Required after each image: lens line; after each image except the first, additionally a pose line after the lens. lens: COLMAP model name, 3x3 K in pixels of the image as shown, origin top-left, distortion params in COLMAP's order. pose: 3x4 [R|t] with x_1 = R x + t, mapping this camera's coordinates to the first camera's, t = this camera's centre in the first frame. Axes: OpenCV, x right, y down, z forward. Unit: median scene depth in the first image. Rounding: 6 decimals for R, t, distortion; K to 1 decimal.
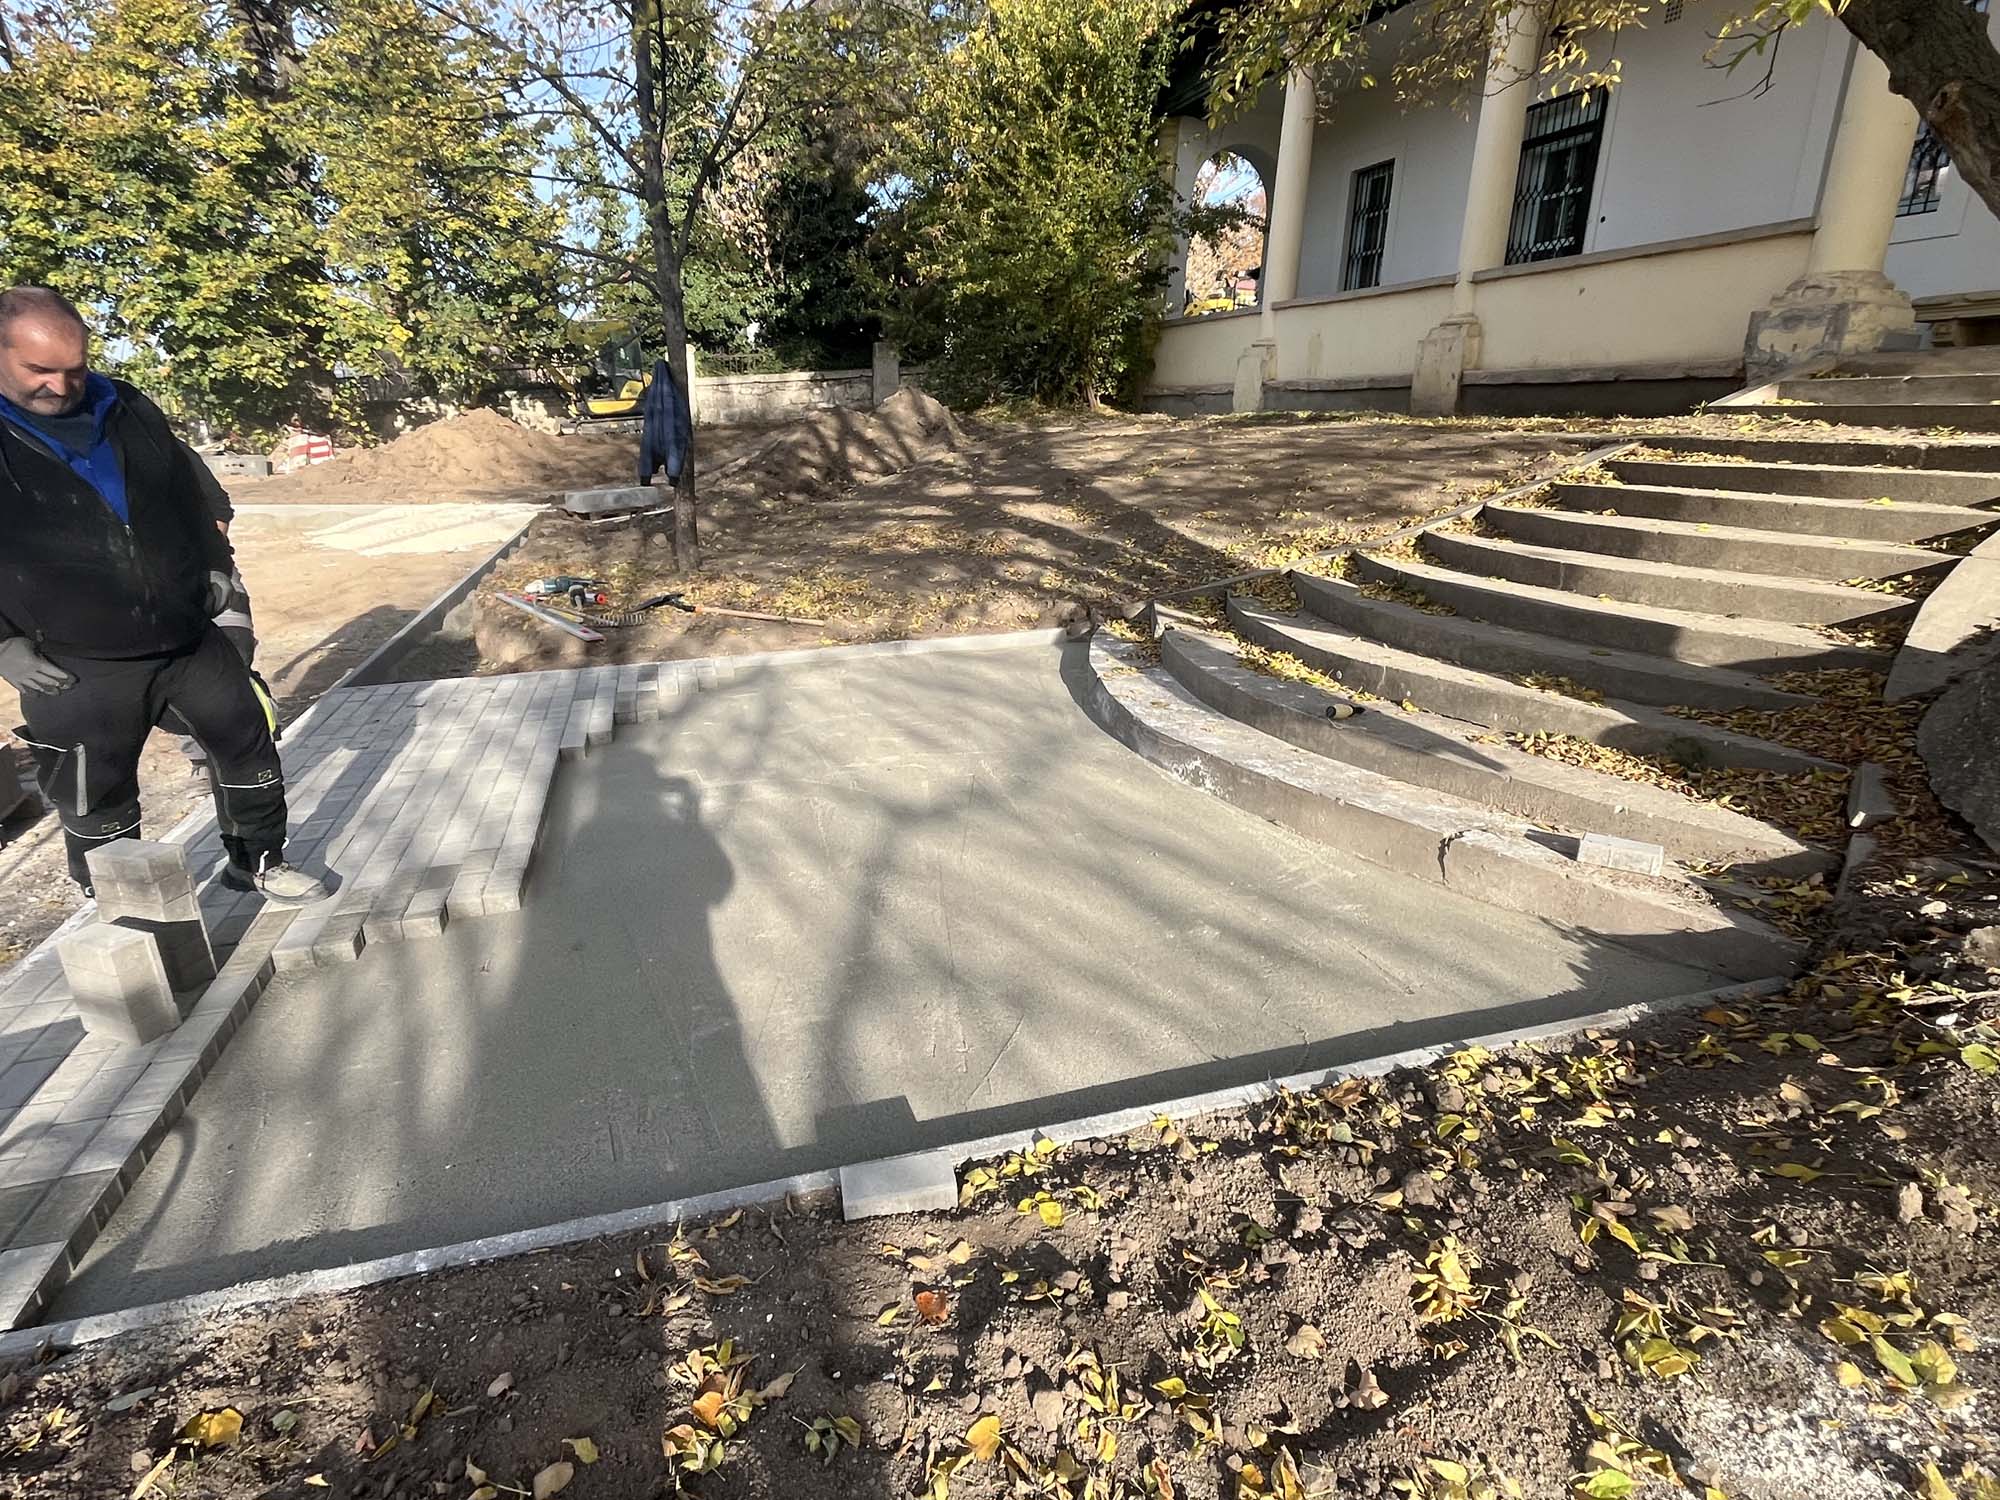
lens RADIAL K [[1130.4, 0, 1006.8], [0, 1130.4, 759.2], [0, 0, 1]] dist [-0.001114, -0.000516]
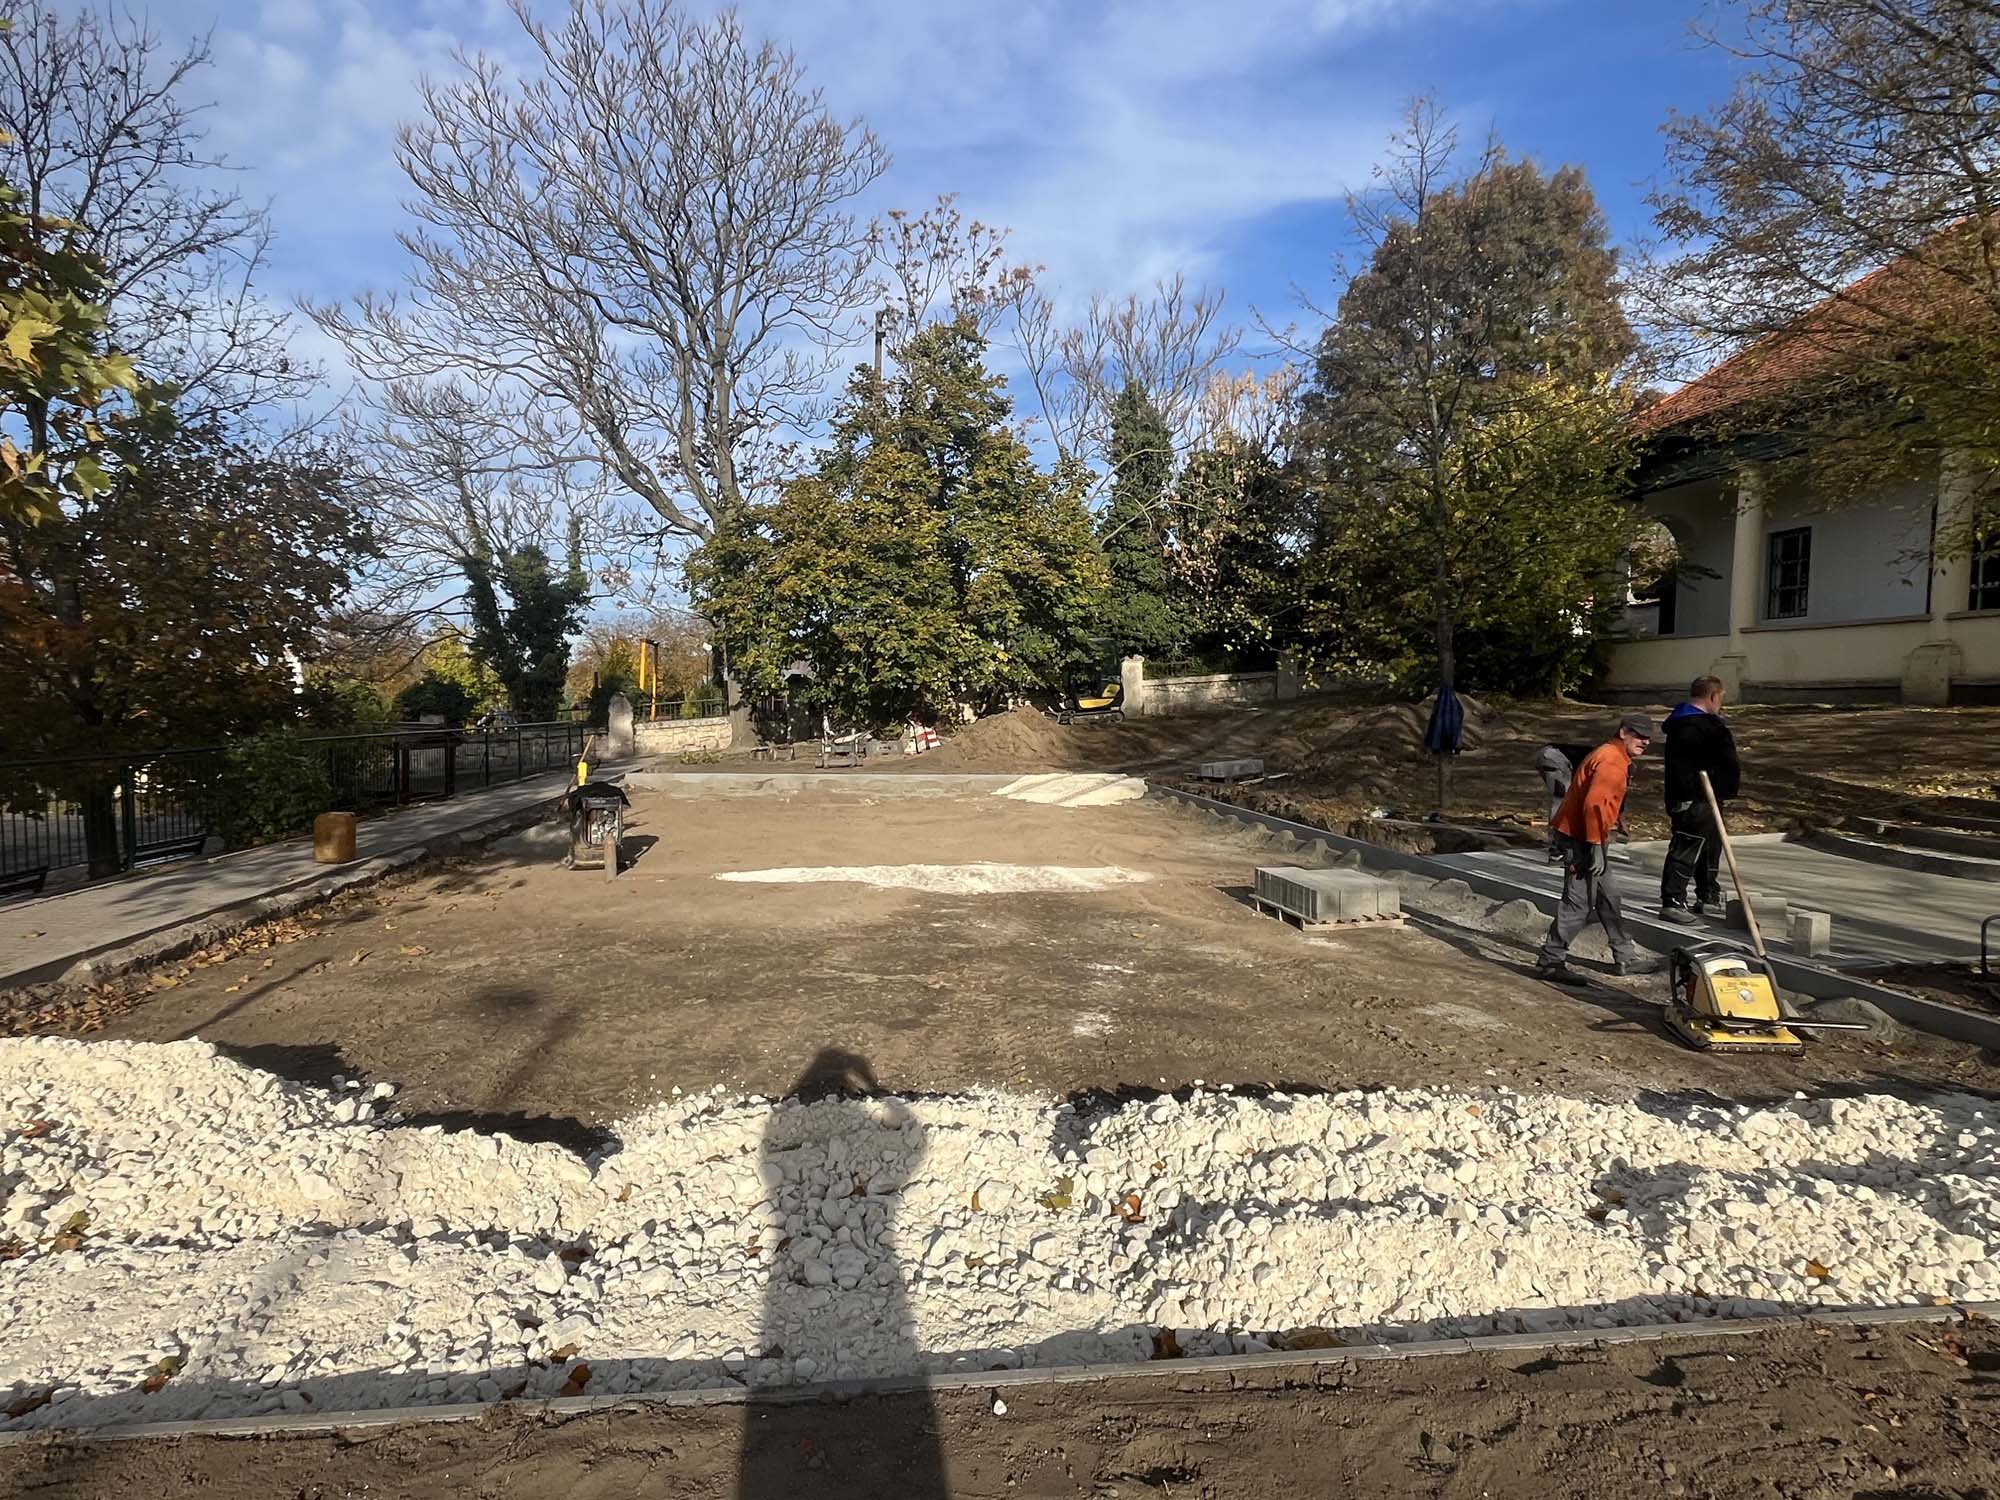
lens RADIAL K [[1130.4, 0, 998.3], [0, 1130.4, 746.7], [0, 0, 1]] dist [-0.001114, -0.000516]
pose [[0.985801, -0.007577, -0.167748, -0.300315], [-0.035120, 0.967585, -0.250090, 0.081406], [0.164206, 0.252431, 0.953580, -0.304763]]
